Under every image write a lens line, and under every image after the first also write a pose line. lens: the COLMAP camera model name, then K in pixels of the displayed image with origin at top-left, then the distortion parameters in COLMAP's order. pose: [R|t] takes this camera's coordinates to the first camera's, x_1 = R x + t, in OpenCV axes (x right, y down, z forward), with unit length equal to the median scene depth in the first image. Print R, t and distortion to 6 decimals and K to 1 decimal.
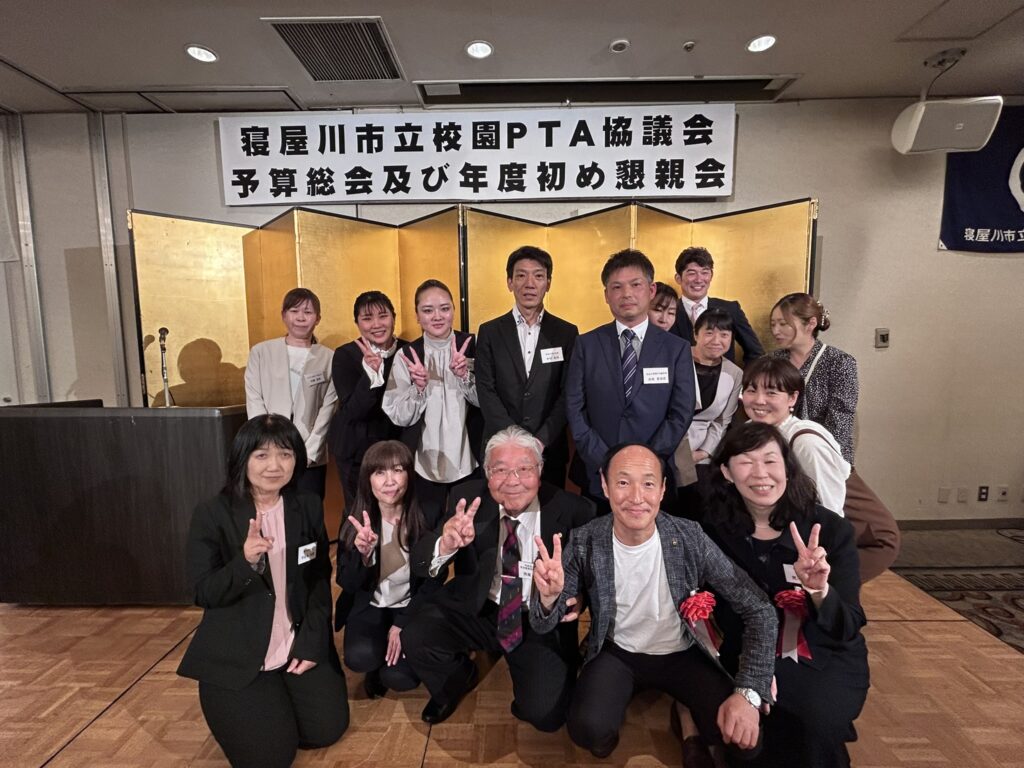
lens RADIAL K [[470.6, 0, 504.9], [0, 470.6, 383.2], [0, 0, 1]] dist [-0.010267, 0.006353]
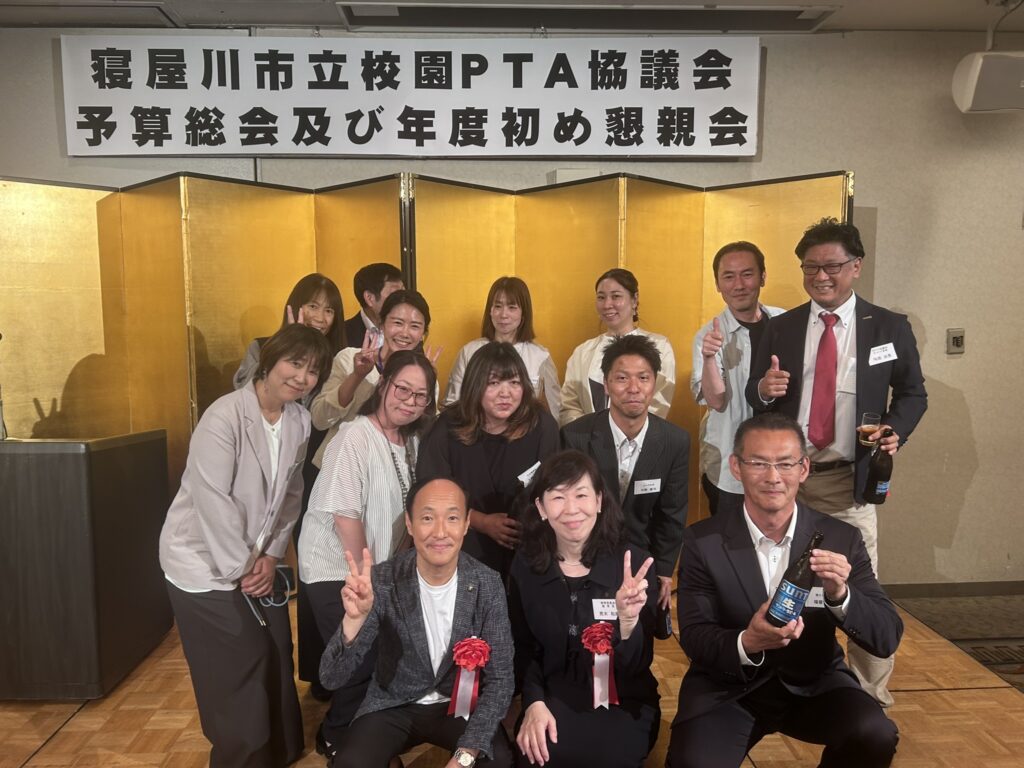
lens RADIAL K [[776.4, 0, 503.1], [0, 776.4, 380.1], [0, 0, 1]] dist [0.026118, -0.015483]
pose [[0.998205, -0.002094, 0.059858, -0.004727], [0.002879, 0.999911, -0.013029, -0.019677], [-0.059825, 0.013177, 0.998122, -0.234055]]
